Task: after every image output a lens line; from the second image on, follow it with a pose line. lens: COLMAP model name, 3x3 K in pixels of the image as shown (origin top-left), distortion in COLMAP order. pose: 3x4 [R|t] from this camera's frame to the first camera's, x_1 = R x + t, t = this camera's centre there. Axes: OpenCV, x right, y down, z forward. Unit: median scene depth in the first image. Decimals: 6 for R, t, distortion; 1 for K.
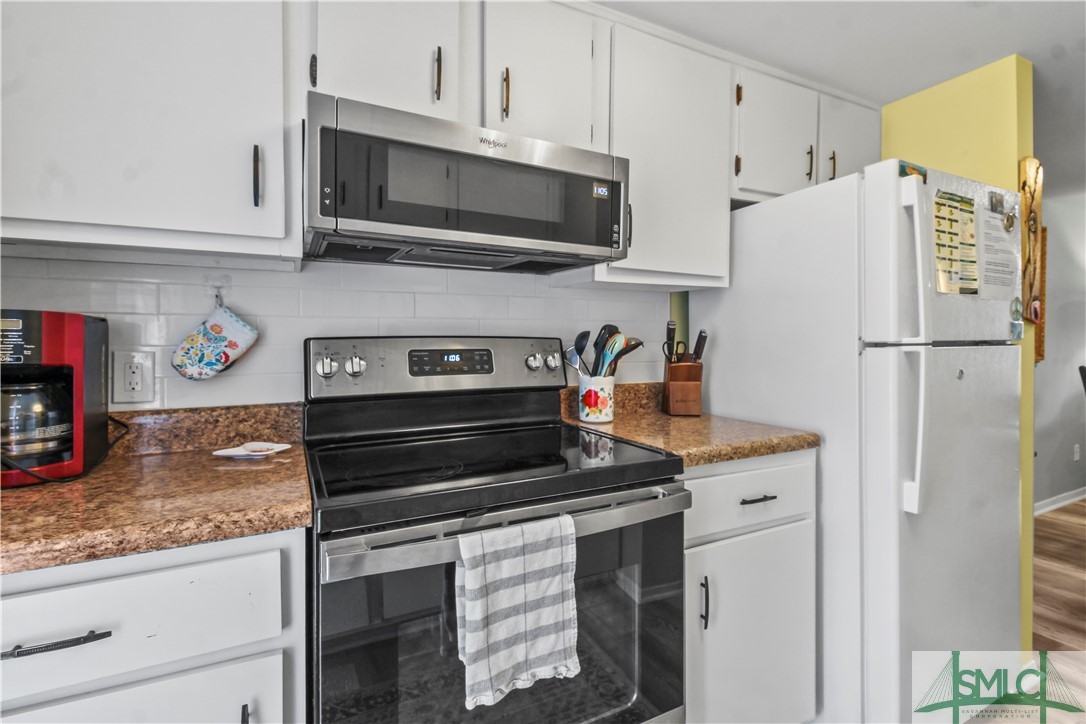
lens RADIAL K [[508.1, 0, 547.8], [0, 508.1, 347.3], [0, 0, 1]] dist [0.021674, -0.014673]
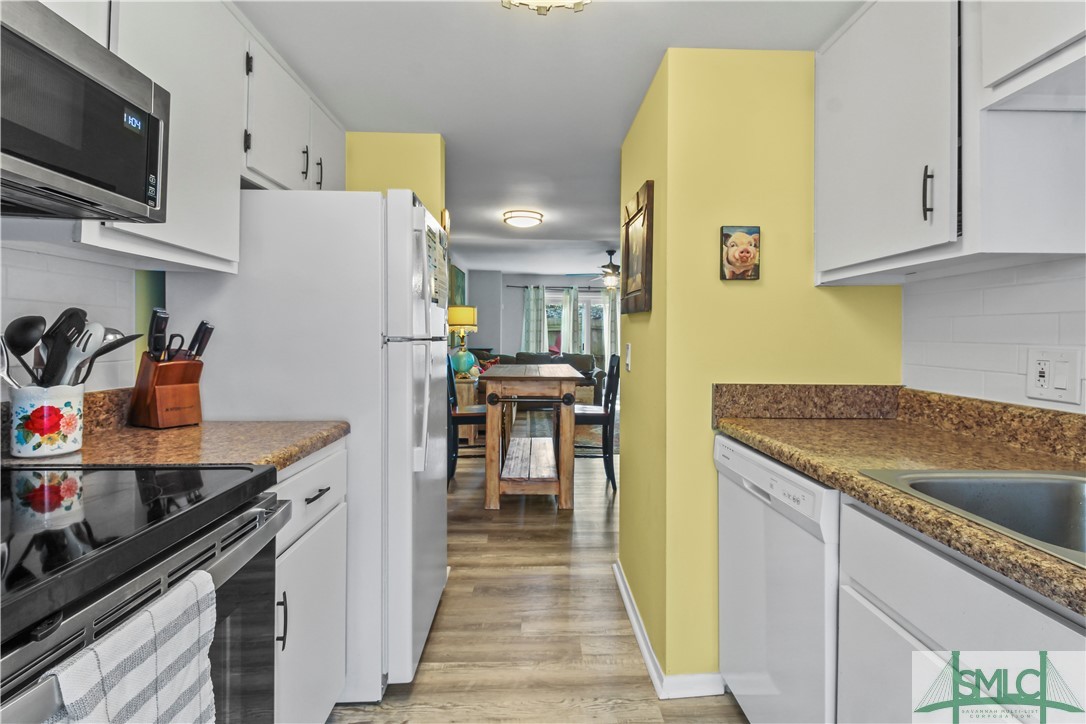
lens RADIAL K [[508.1, 0, 552.9], [0, 508.1, 340.4], [0, 0, 1]] dist [0.021674, -0.014673]
pose [[0.420370, 0.002441, 0.907350, -0.235813], [0.001994, 0.999991, -0.003614, 0.002122], [-0.907351, 0.003329, 0.420361, 0.131776]]
